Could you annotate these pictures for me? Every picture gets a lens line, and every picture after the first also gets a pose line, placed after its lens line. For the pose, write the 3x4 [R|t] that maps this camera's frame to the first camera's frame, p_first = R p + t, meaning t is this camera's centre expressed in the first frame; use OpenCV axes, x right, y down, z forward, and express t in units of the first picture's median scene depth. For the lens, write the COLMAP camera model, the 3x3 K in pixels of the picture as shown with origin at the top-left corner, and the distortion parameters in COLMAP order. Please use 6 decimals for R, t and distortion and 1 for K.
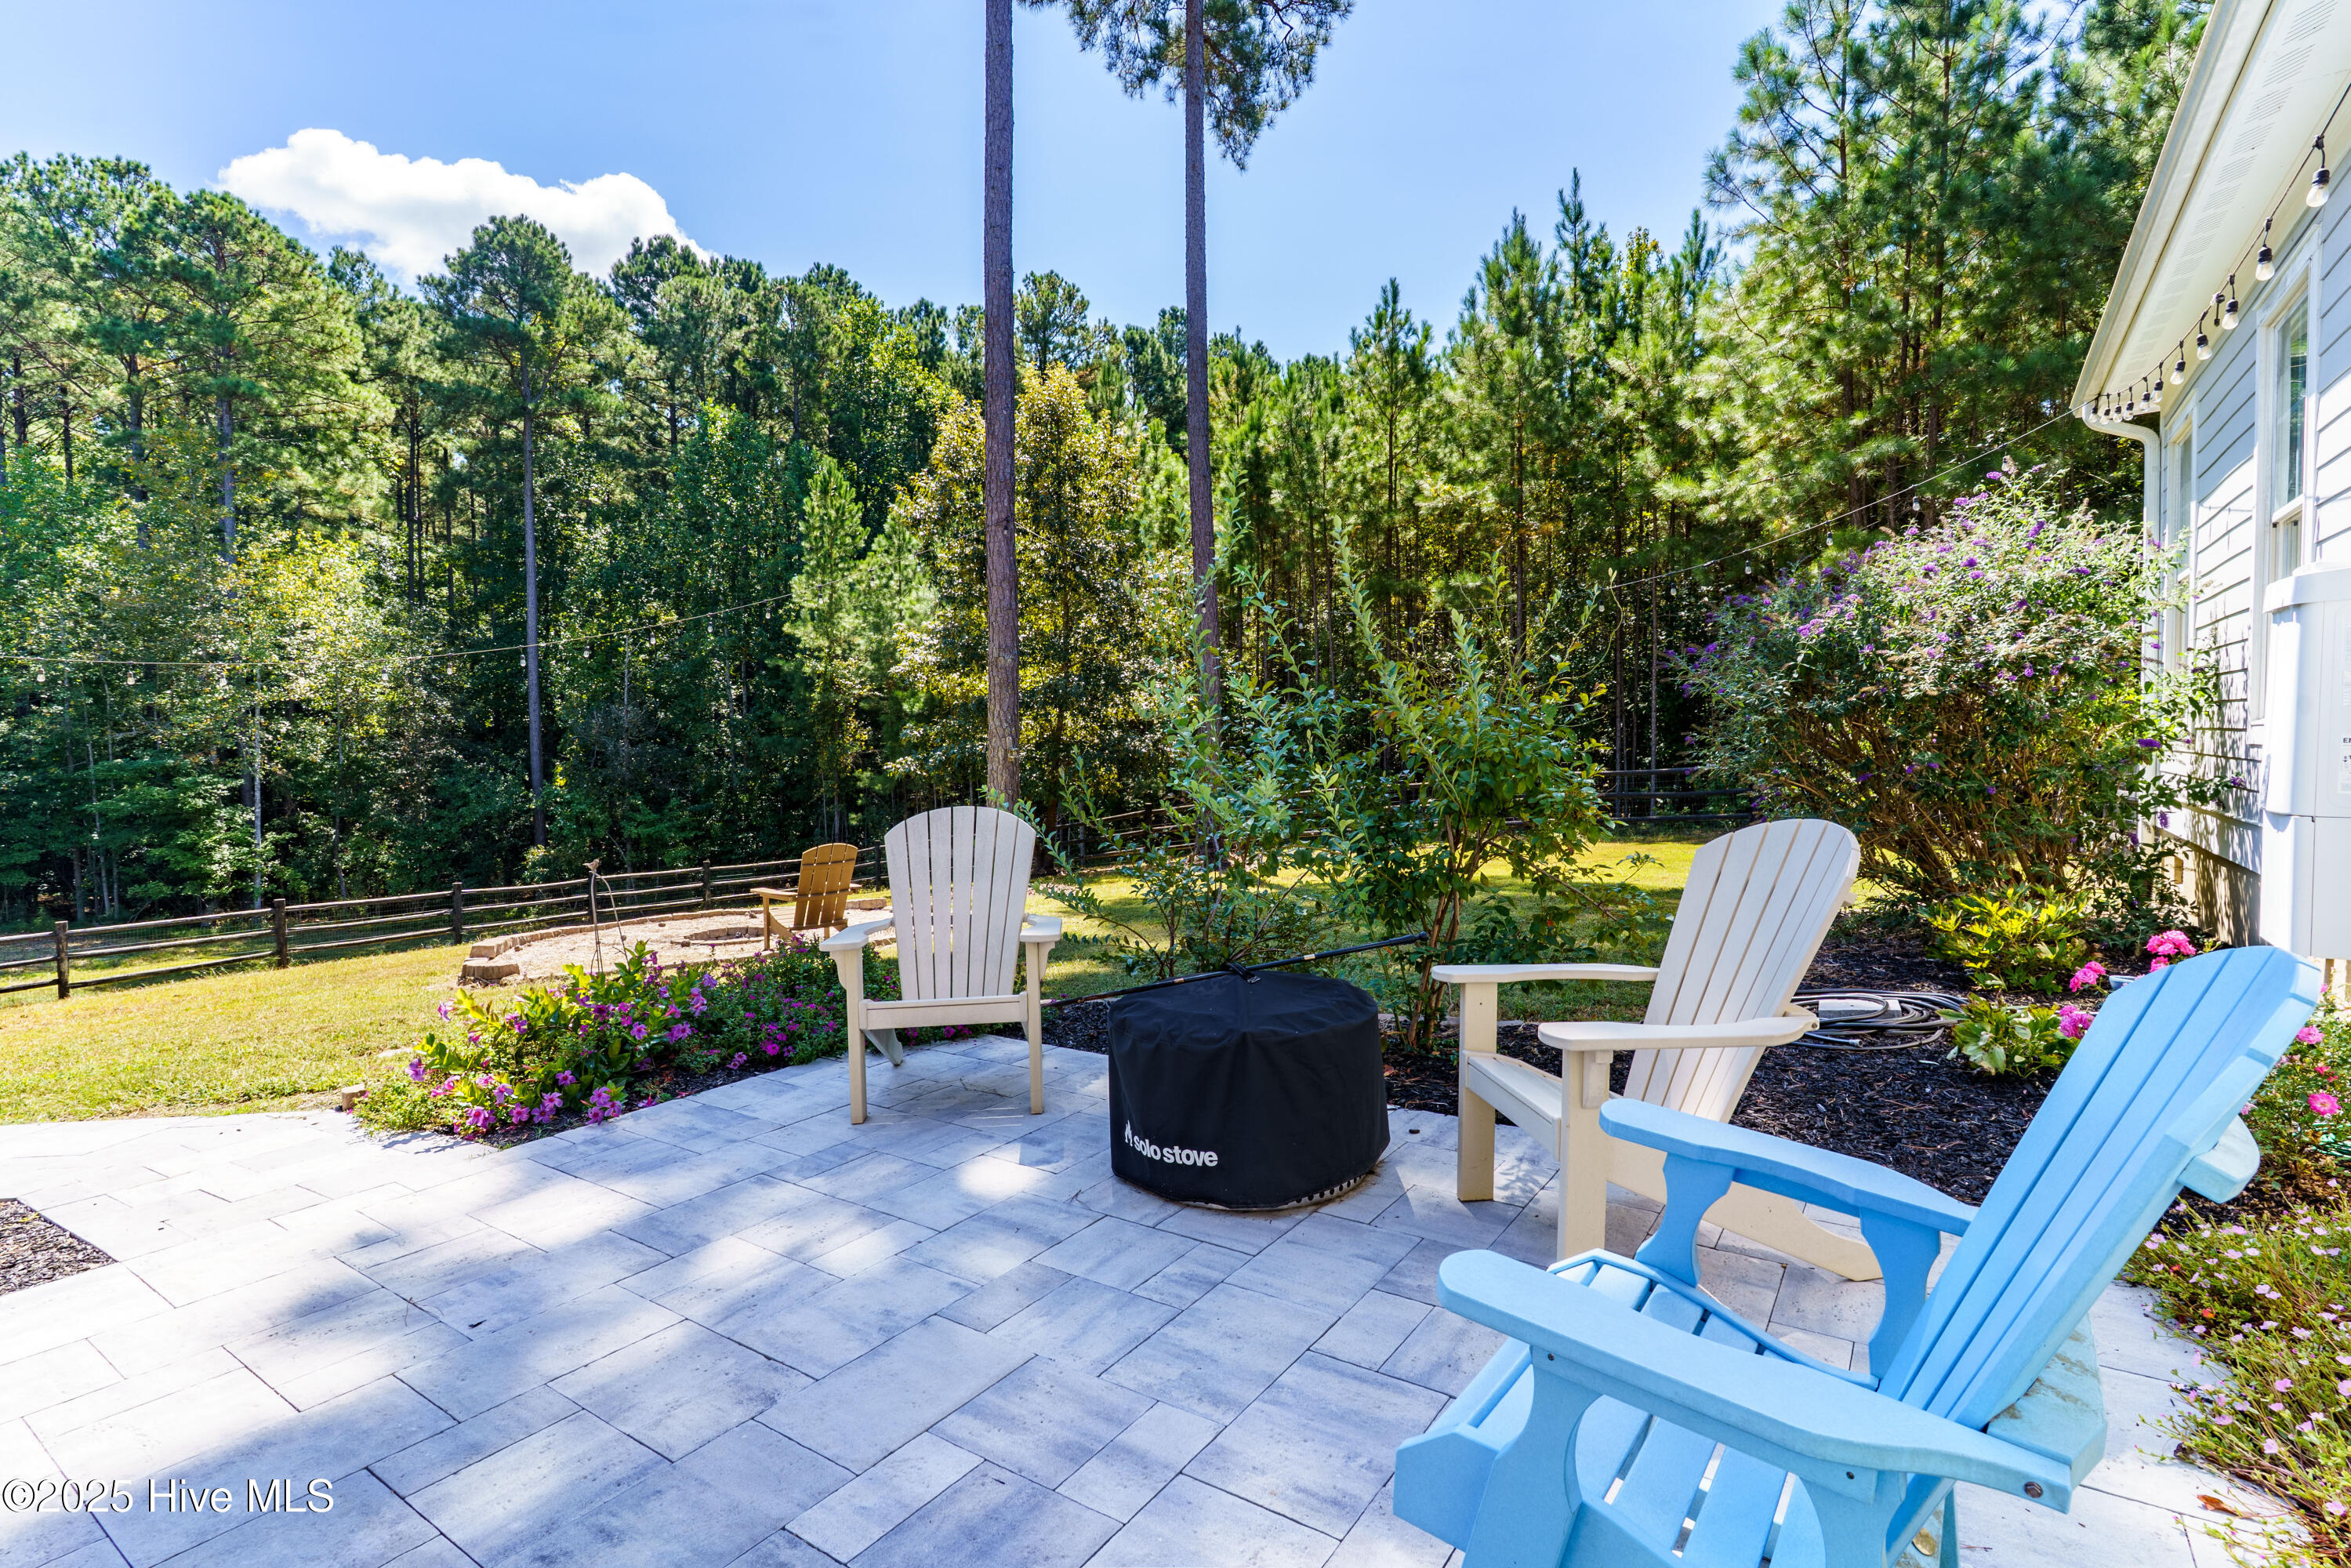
lens RADIAL K [[1129.1, 0, 1189.2], [0, 1129.1, 773.8], [0, 0, 1]] dist [0.000926, 0.000164]
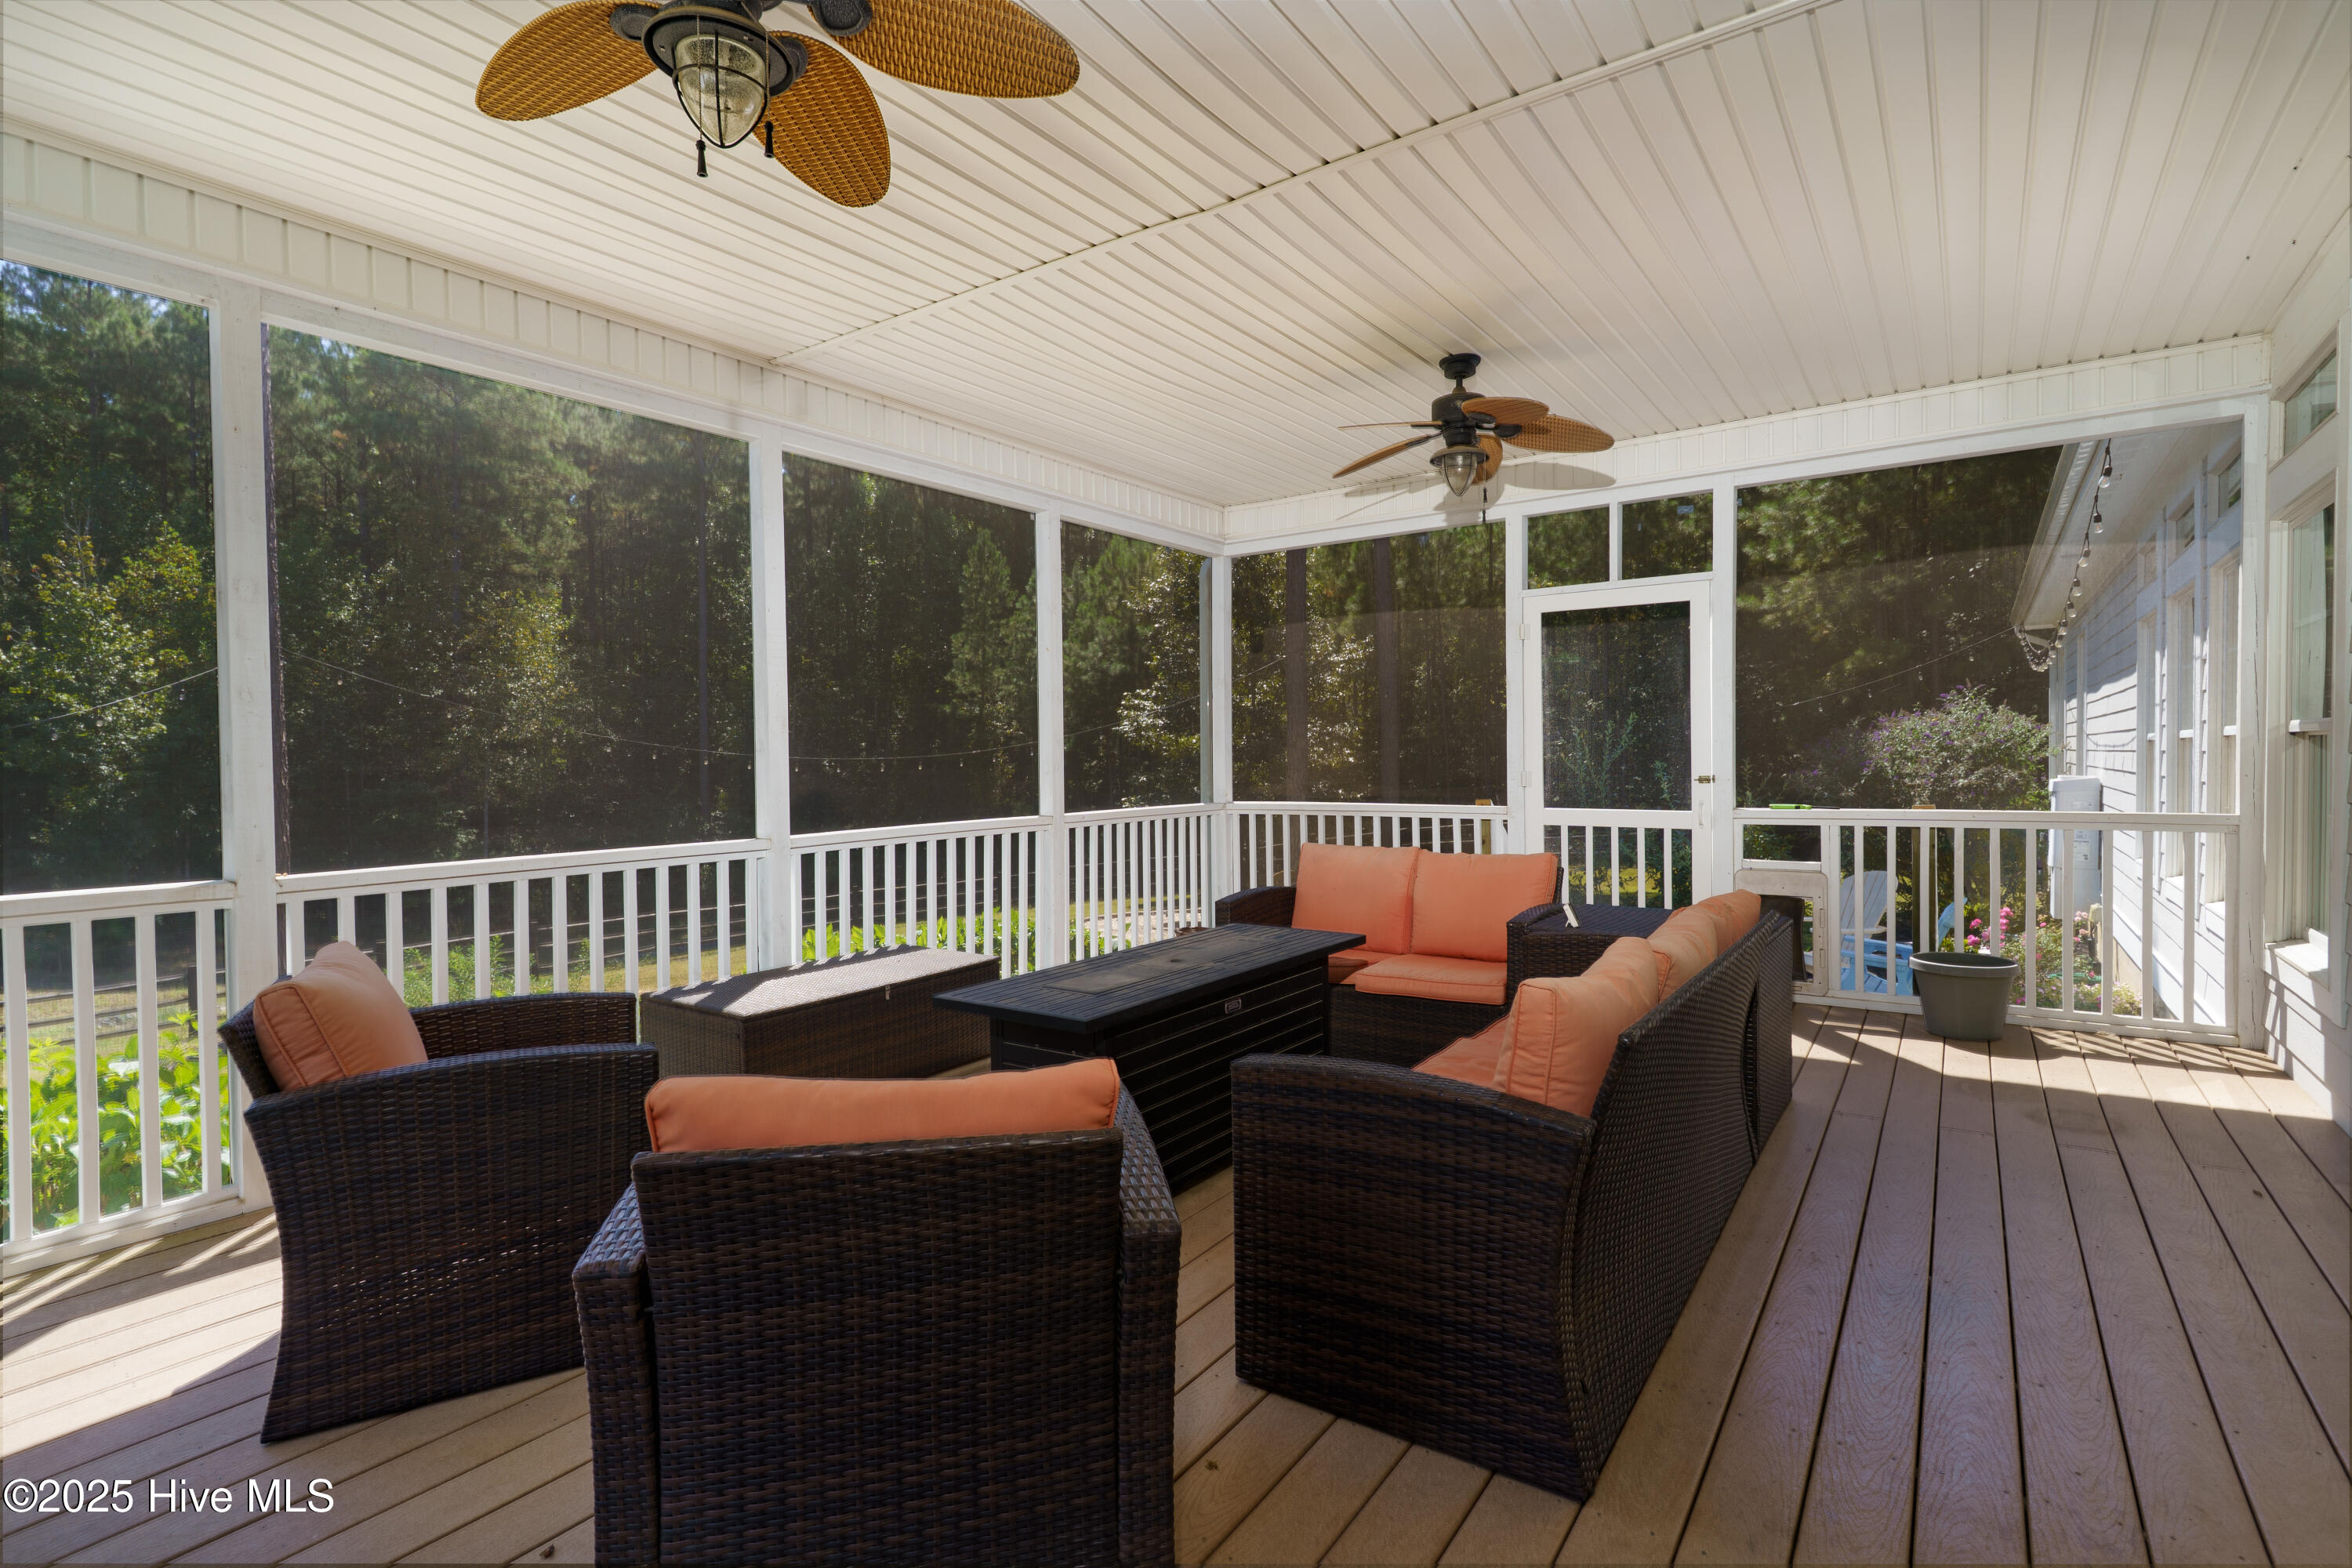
lens RADIAL K [[1129.6, 0, 1189.7], [0, 1129.6, 773.7], [0, 0, 1]] dist [0.000926, 0.000164]
pose [[0.999969, 0.001665, -0.007751, -0.210615], [-0.001776, 0.999896, -0.014301, -0.028412], [0.007727, 0.014314, 0.999868, -0.336408]]
